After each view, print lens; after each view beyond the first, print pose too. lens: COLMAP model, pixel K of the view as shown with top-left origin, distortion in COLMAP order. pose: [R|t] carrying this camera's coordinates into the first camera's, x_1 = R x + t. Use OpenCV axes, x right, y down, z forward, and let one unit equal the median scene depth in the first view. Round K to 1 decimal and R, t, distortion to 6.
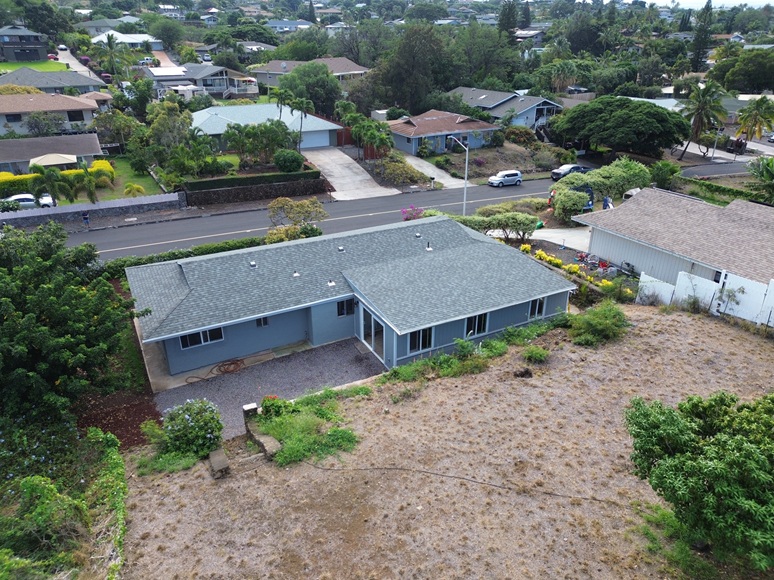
lens RADIAL K [[543.9, 0, 387.0], [0, 543.9, 290.0], [0, 0, 1]] dist [0.098869, -0.104492]
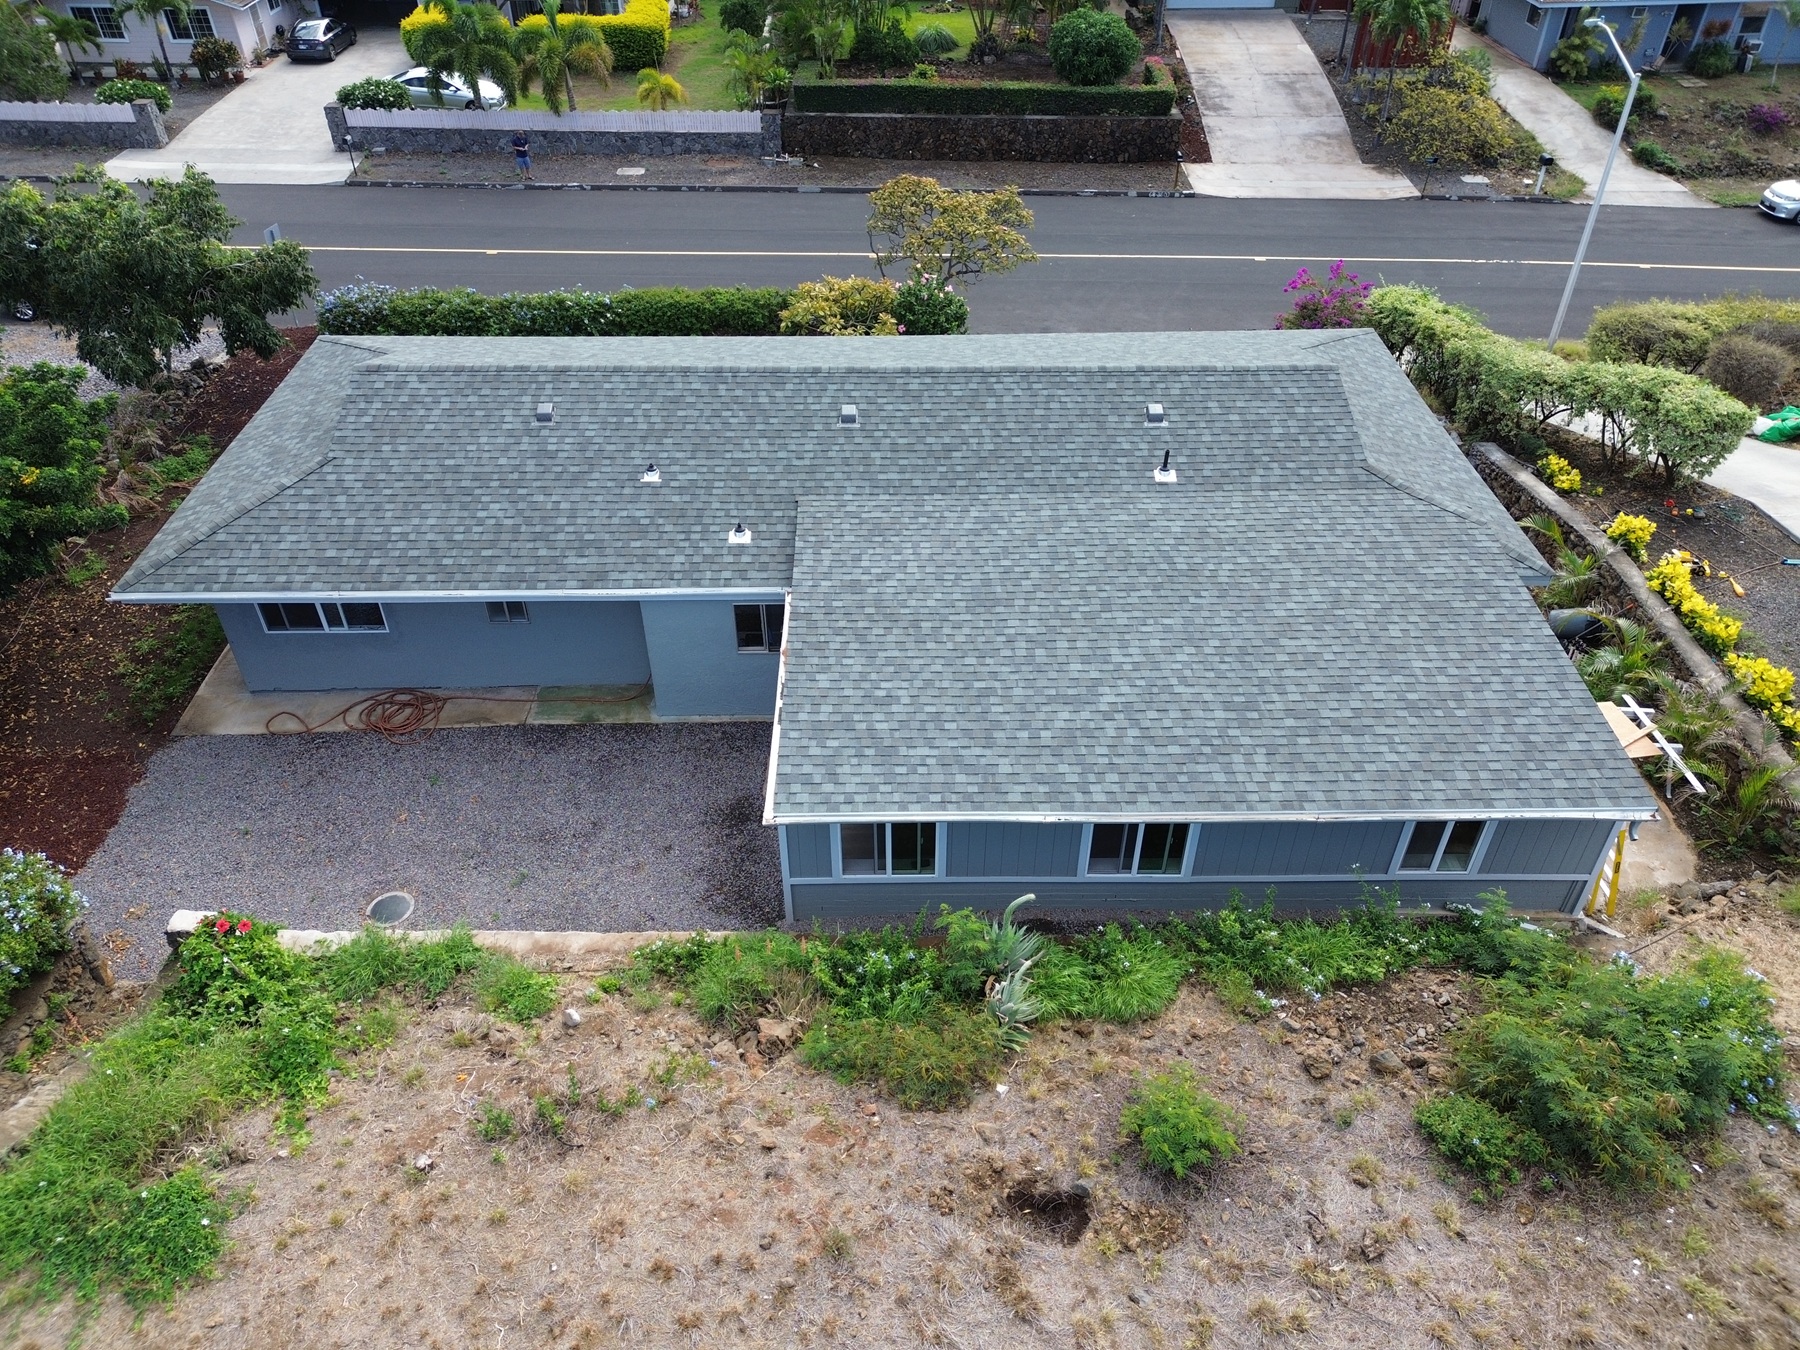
lens RADIAL K [[1264.8, 0, 900.0], [0, 1264.8, 675.0], [0, 0, 1]] dist [0.098869, -0.104492]
pose [[0.890042, 0.286733, -0.354415, 0.209319], [-0.195973, 0.942582, 0.270432, -0.125065], [0.411607, -0.171240, 0.895129, 0.349459]]
